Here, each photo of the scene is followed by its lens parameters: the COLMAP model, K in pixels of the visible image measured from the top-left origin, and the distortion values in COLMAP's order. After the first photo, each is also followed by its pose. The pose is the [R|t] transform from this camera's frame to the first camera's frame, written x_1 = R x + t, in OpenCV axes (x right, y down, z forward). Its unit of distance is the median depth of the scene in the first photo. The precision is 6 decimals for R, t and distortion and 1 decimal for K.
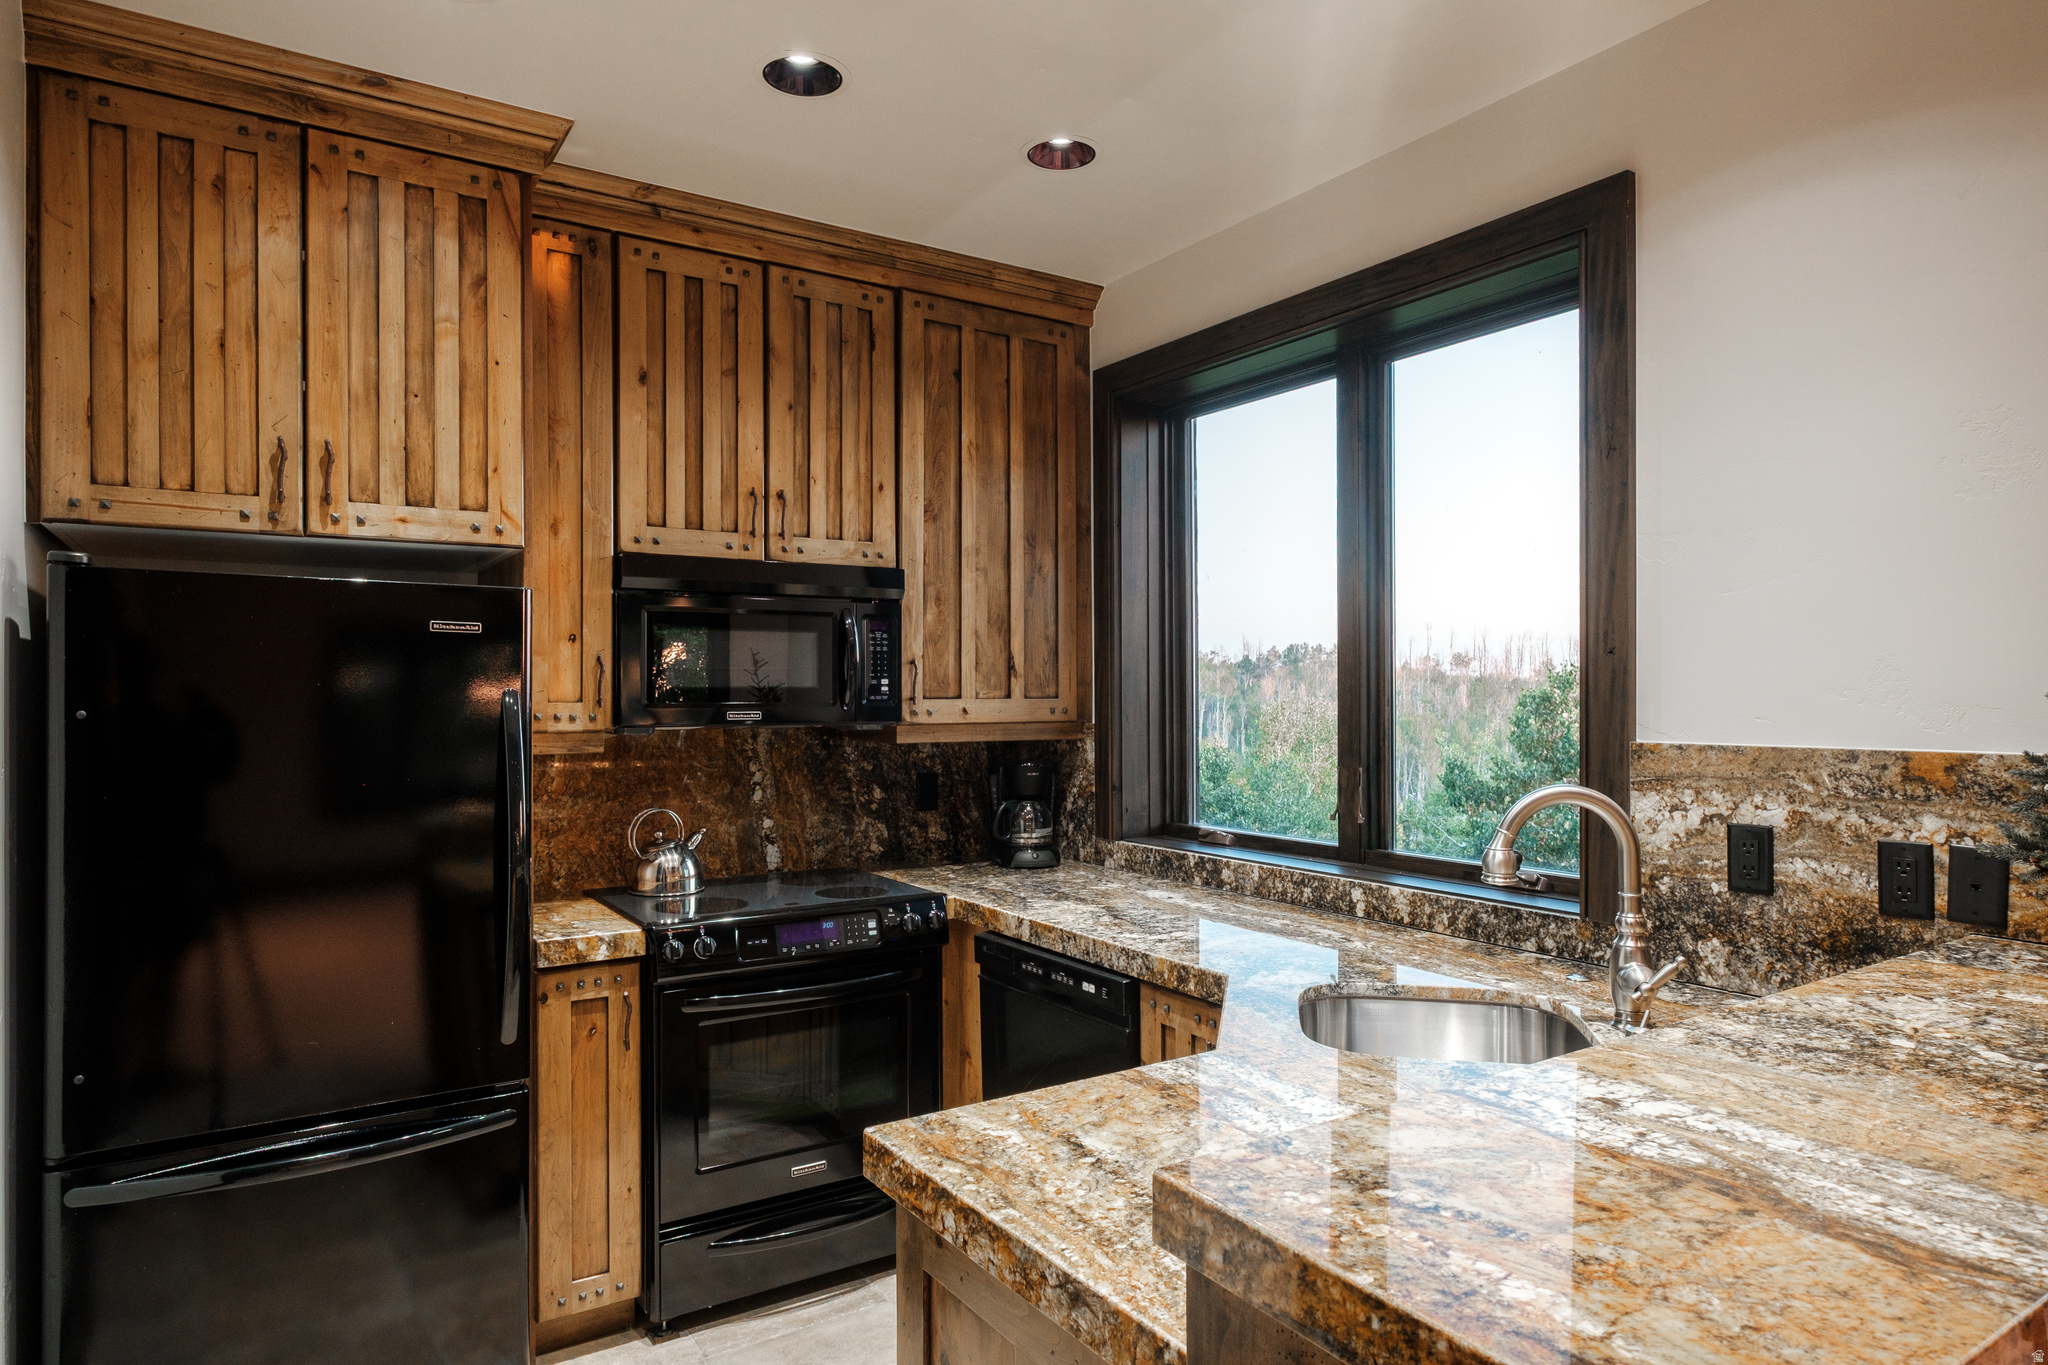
lens RADIAL K [[1195.1, 0, 1024.0], [0, 1195.1, 682.5], [0, 0, 1]] dist [0.000514, 0.000192]
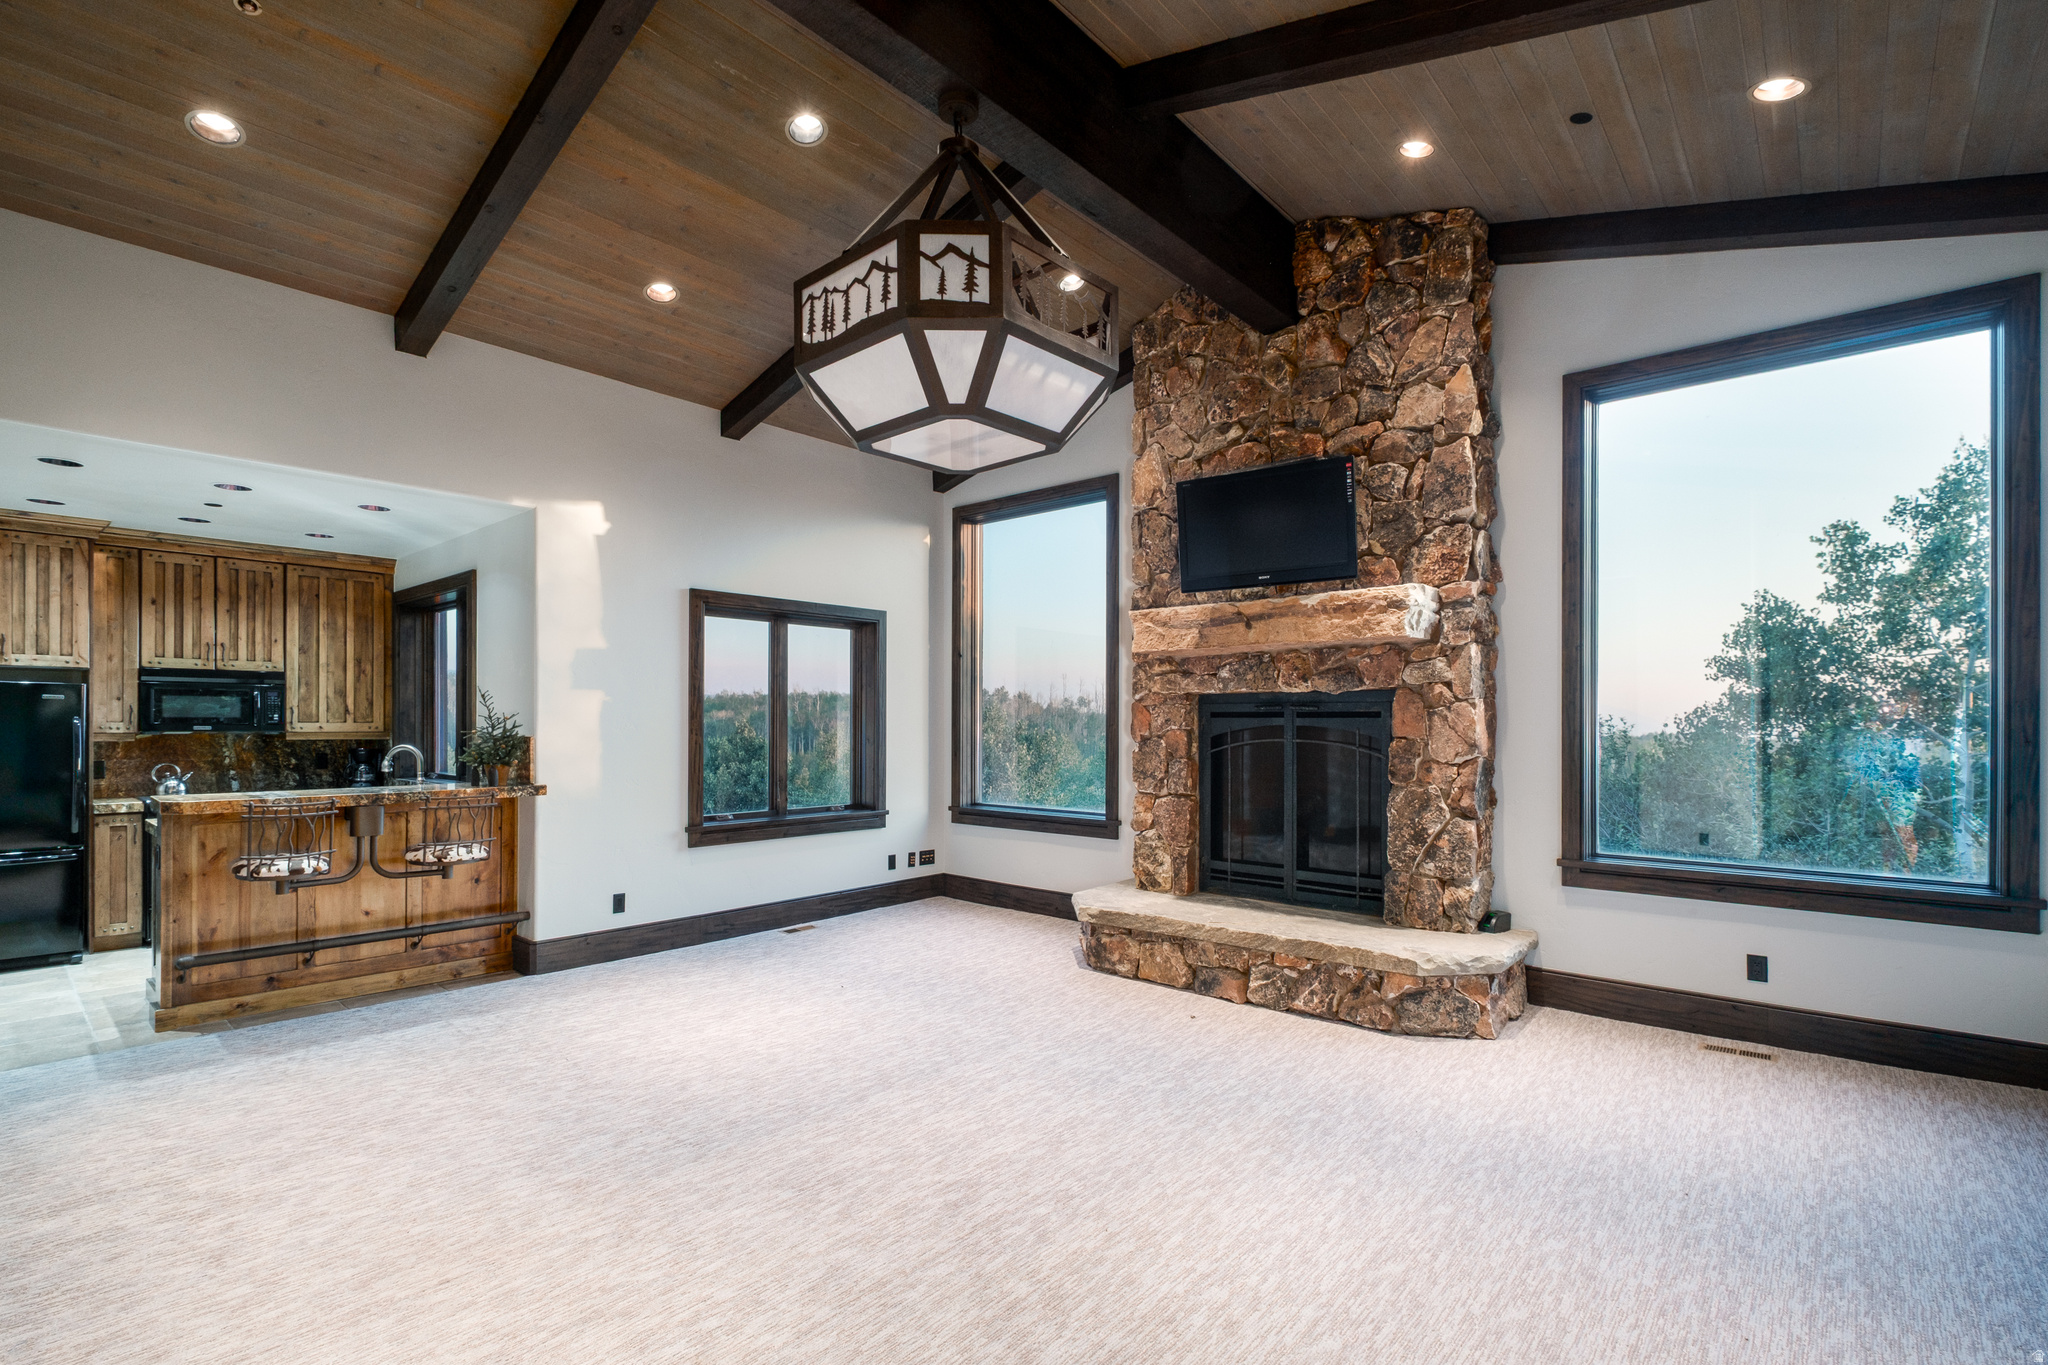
lens RADIAL K [[936.4, 0, 1021.1], [0, 936.4, 720.8], [0, 0, 1]] dist [-0.000857, -0.000518]
pose [[0.962998, 0.007915, 0.269392, 0.936007], [-0.009098, 0.999954, 0.003143, -0.010810], [-0.269355, -0.005478, 0.963025, -1.460599]]
